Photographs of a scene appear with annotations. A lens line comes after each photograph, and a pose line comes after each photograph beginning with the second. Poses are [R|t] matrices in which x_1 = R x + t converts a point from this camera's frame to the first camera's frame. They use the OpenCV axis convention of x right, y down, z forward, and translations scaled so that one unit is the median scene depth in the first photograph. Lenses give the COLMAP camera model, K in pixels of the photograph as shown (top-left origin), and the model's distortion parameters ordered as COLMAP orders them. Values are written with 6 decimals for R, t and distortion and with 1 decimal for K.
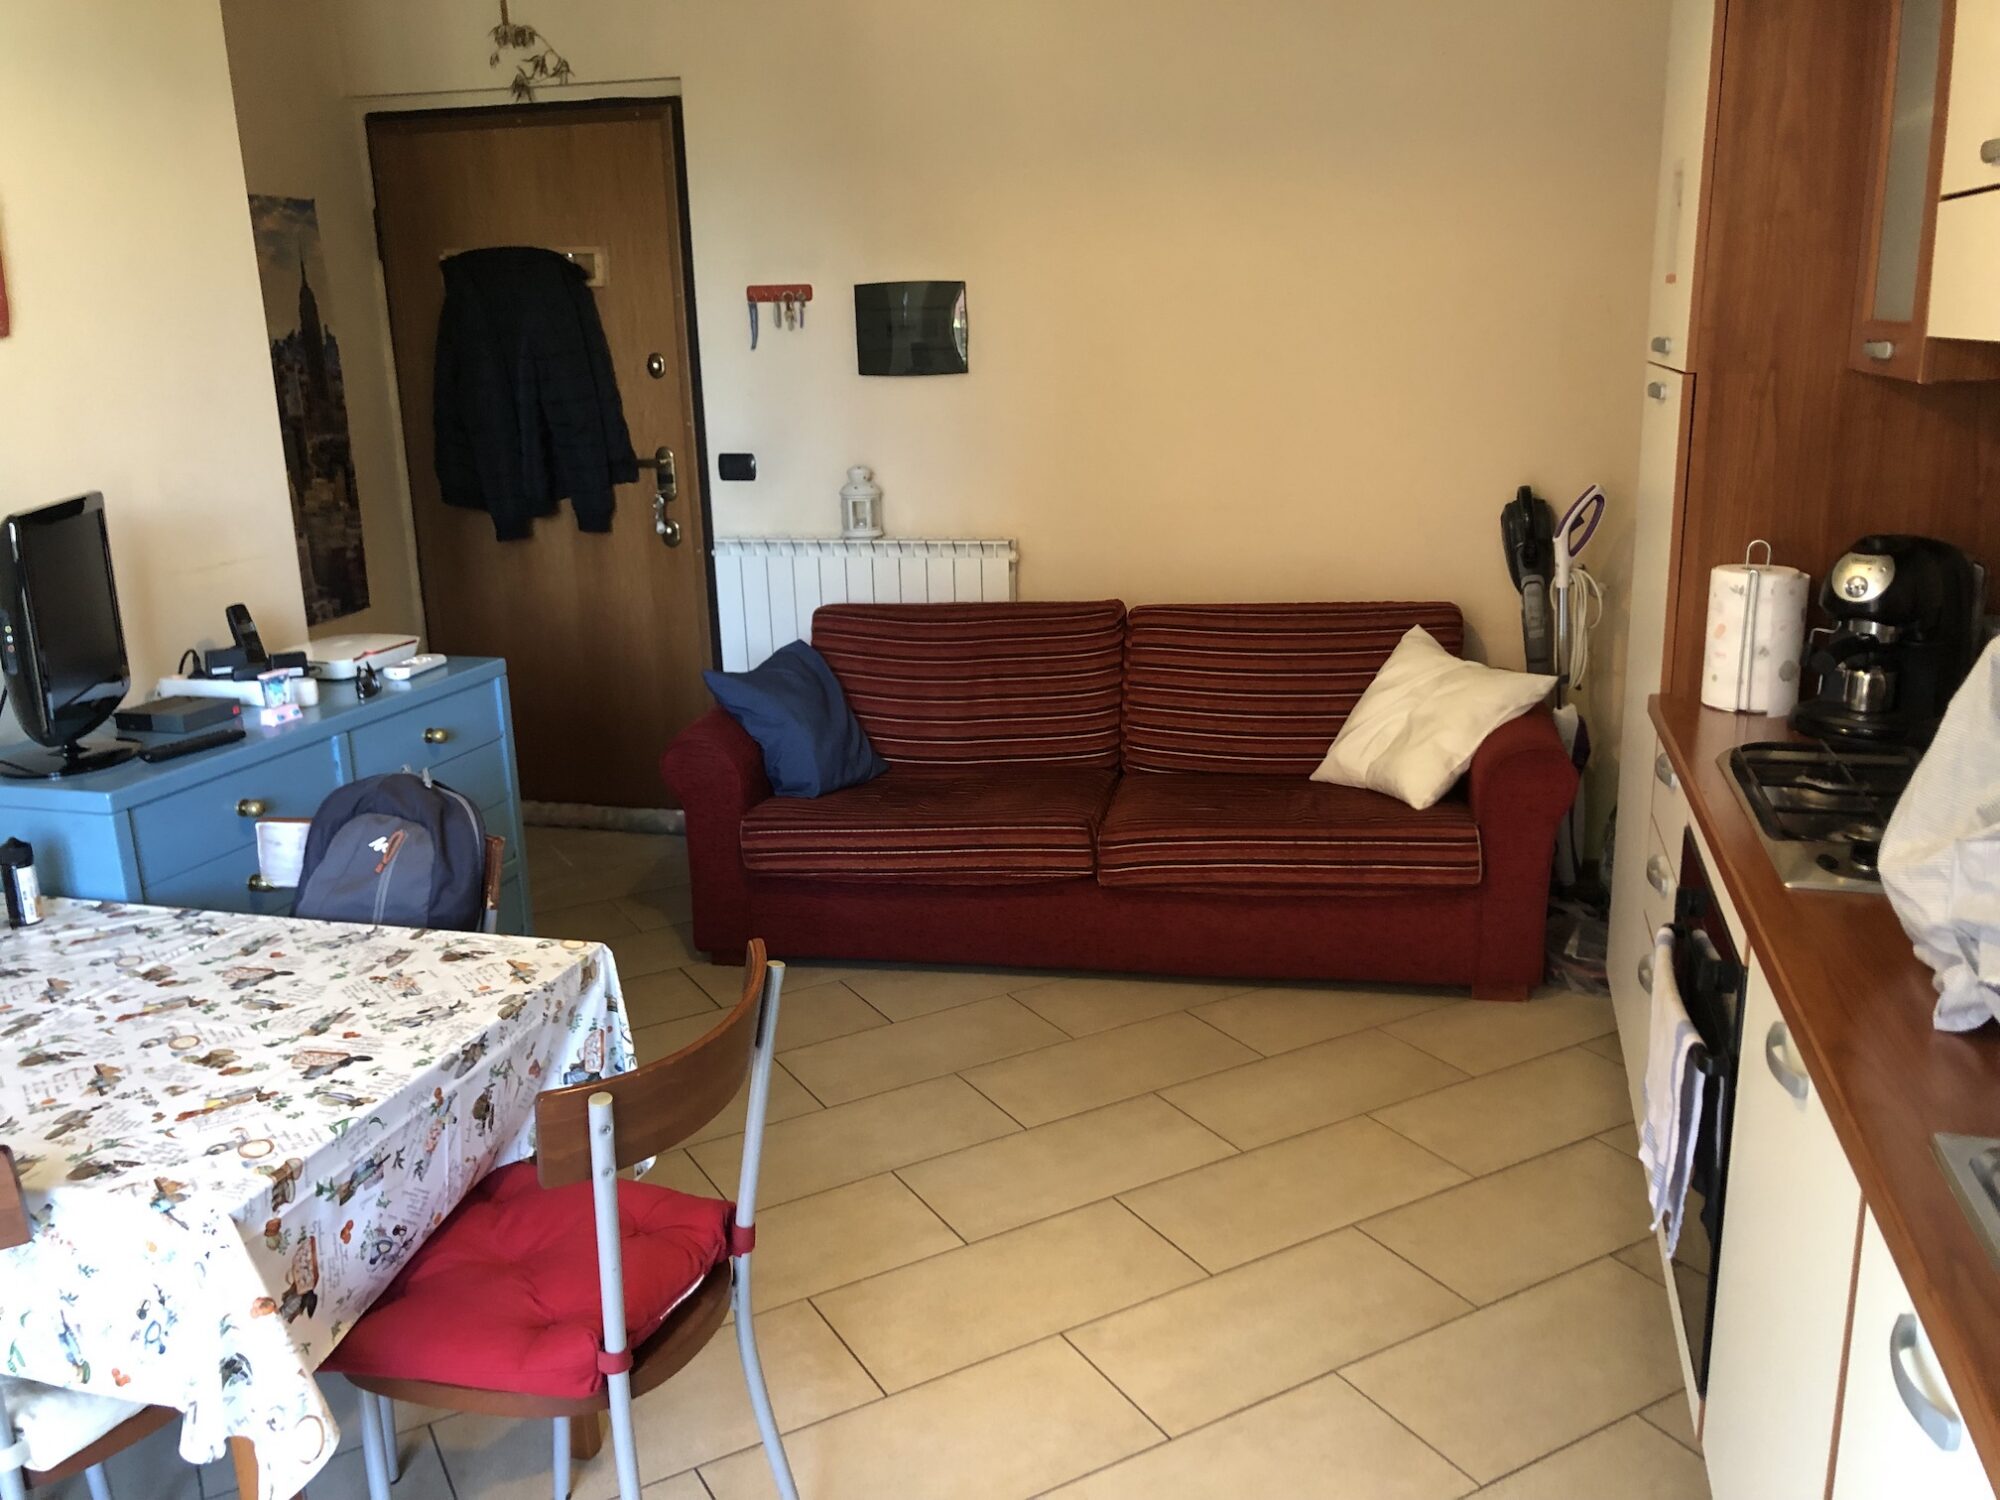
lens RADIAL K [[1638.2, 0, 993.0], [0, 1638.2, 745.5], [0, 0, 1]] dist [0.007722, 0.002029]
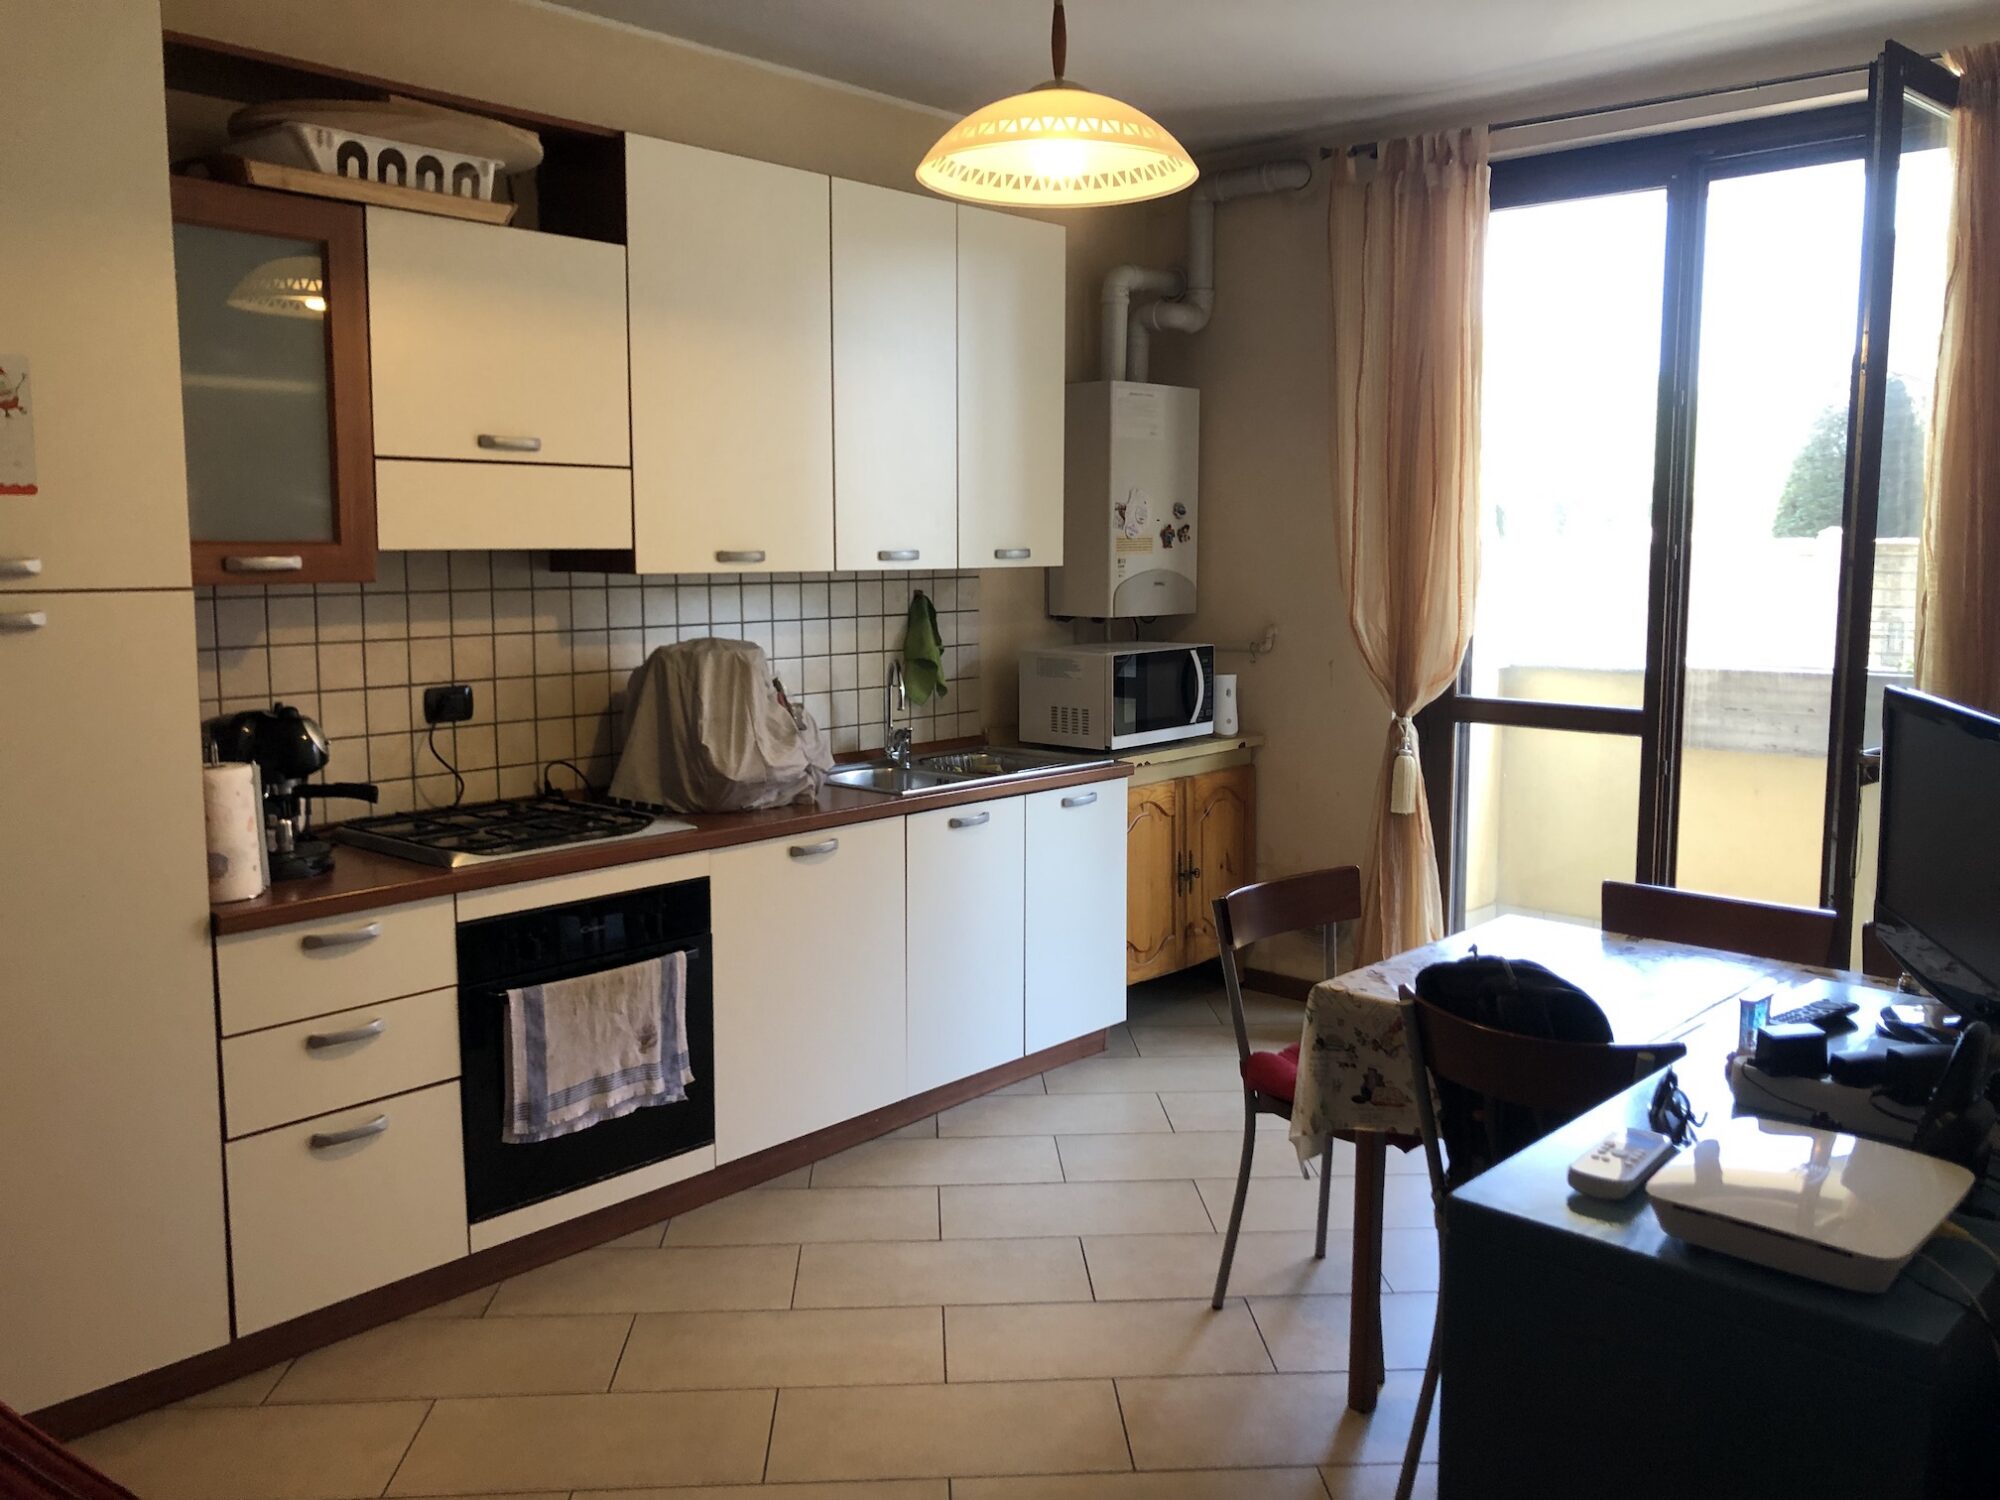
lens RADIAL K [[1624.0, 0, 1003.3], [0, 1624.0, 715.3], [0, 0, 1]] dist [0.054760, -0.109241]
pose [[-0.895104, -0.020034, 0.445406, -0.465998], [0.136935, 0.938354, 0.317396, -0.409168], [-0.424308, 0.345094, -0.837182, 1.678151]]
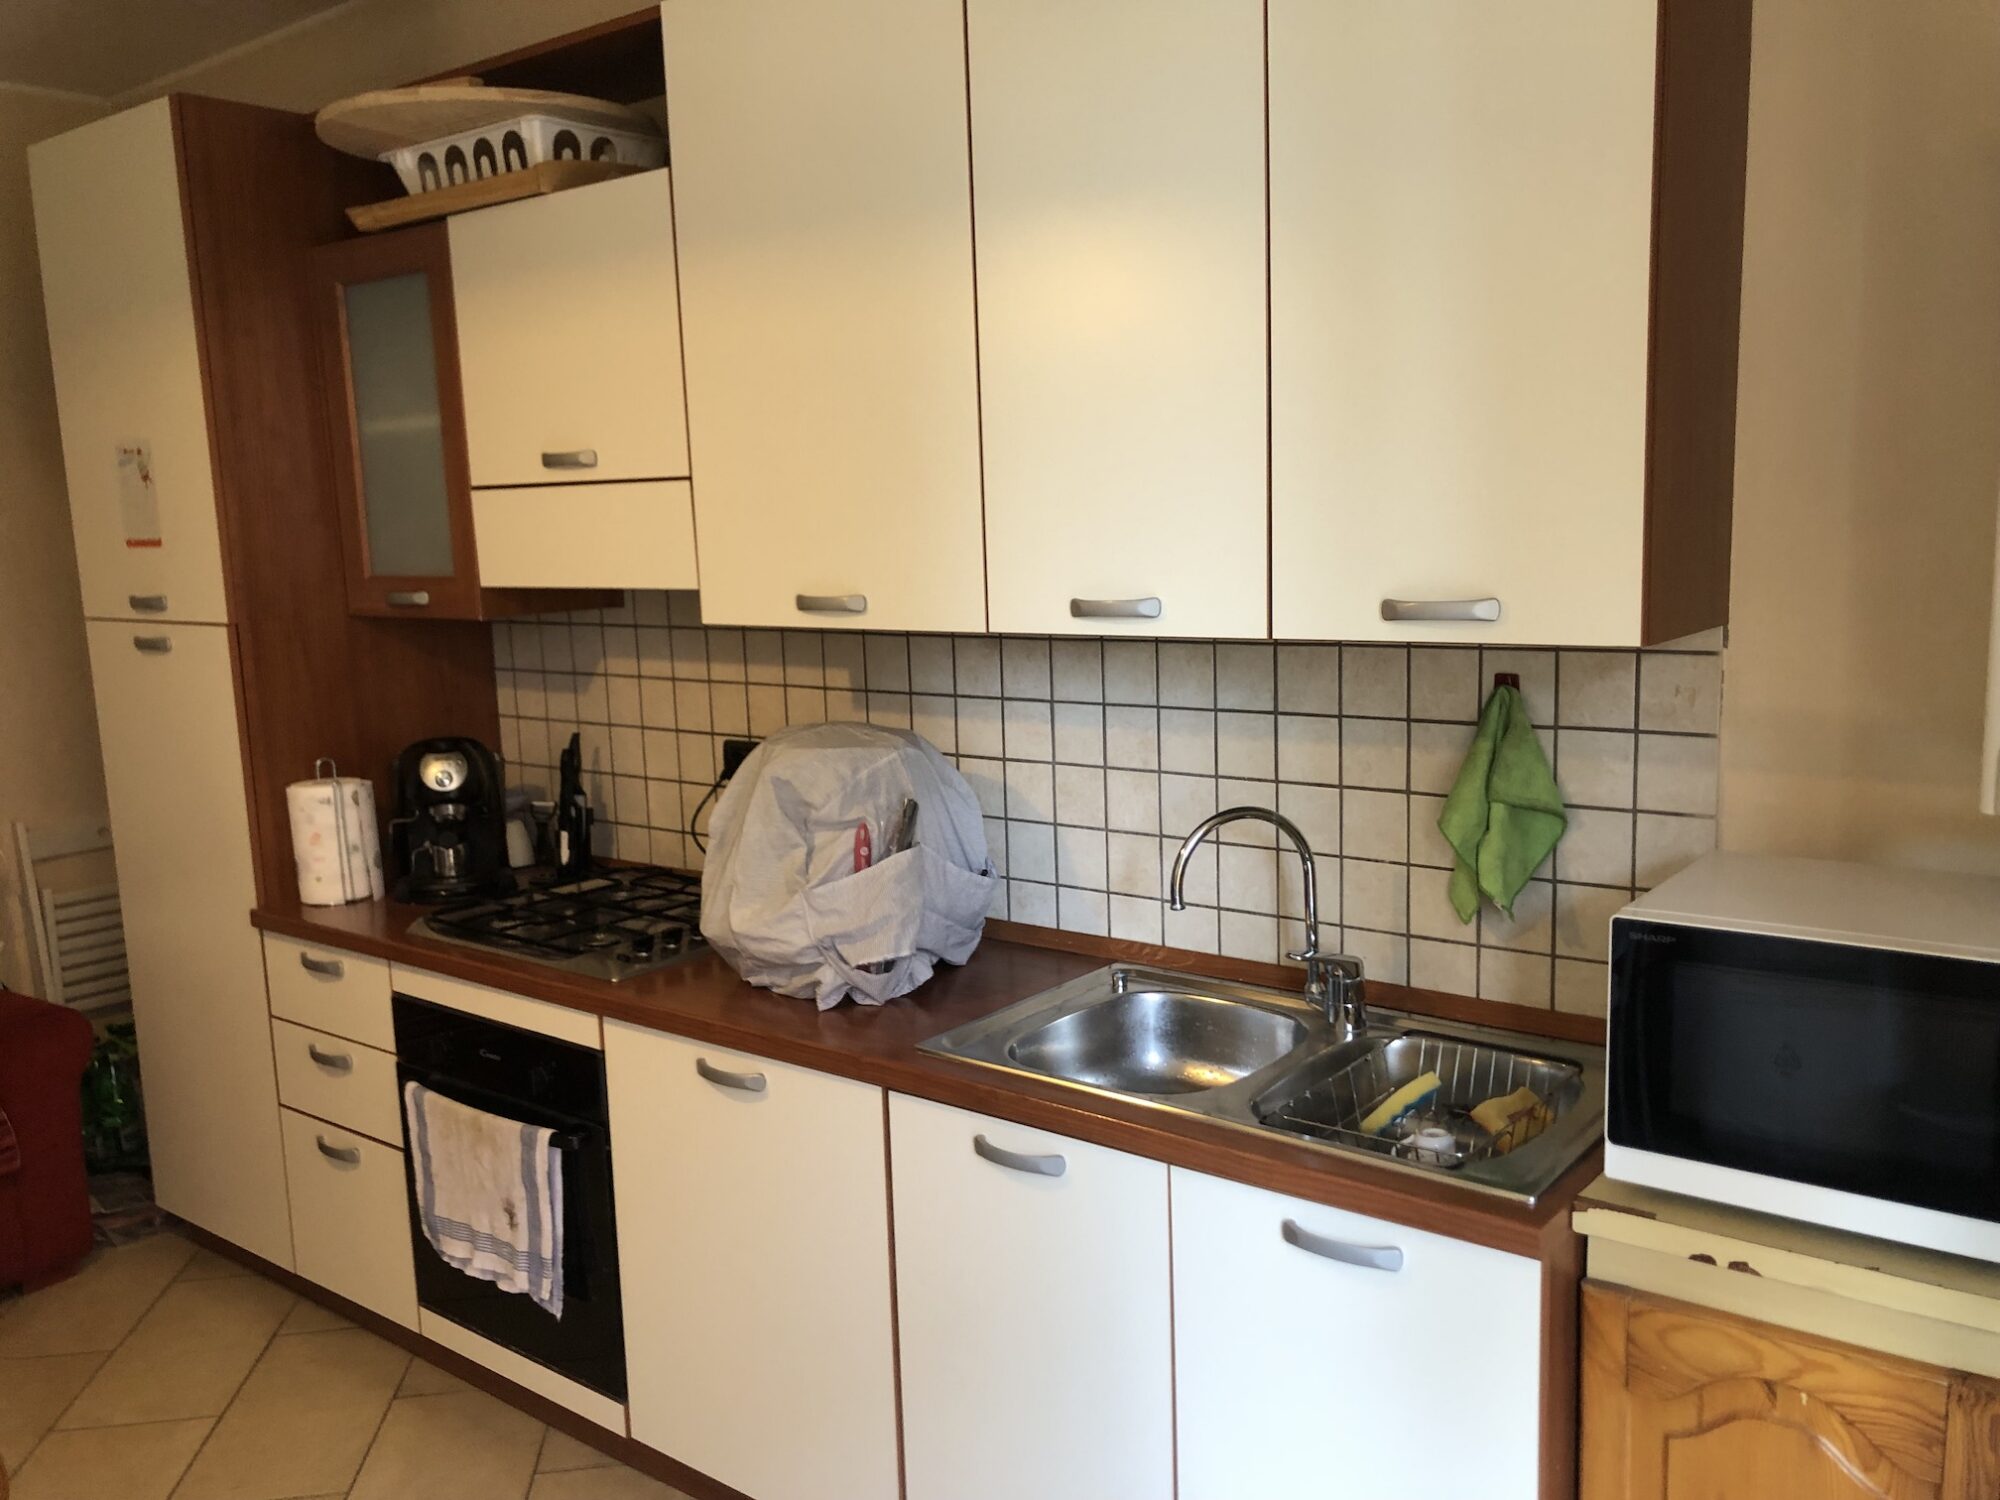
lens RADIAL K [[1637.5, 0, 1000.0], [0, 1637.5, 750.0], [0, 0, 1]] dist [0.039488, -0.053186]
pose [[0.375295, -0.126649, 0.918212, -0.441873], [0.256648, 0.966089, 0.028354, -0.039846], [-0.890666, 0.225017, 0.395072, 0.096838]]
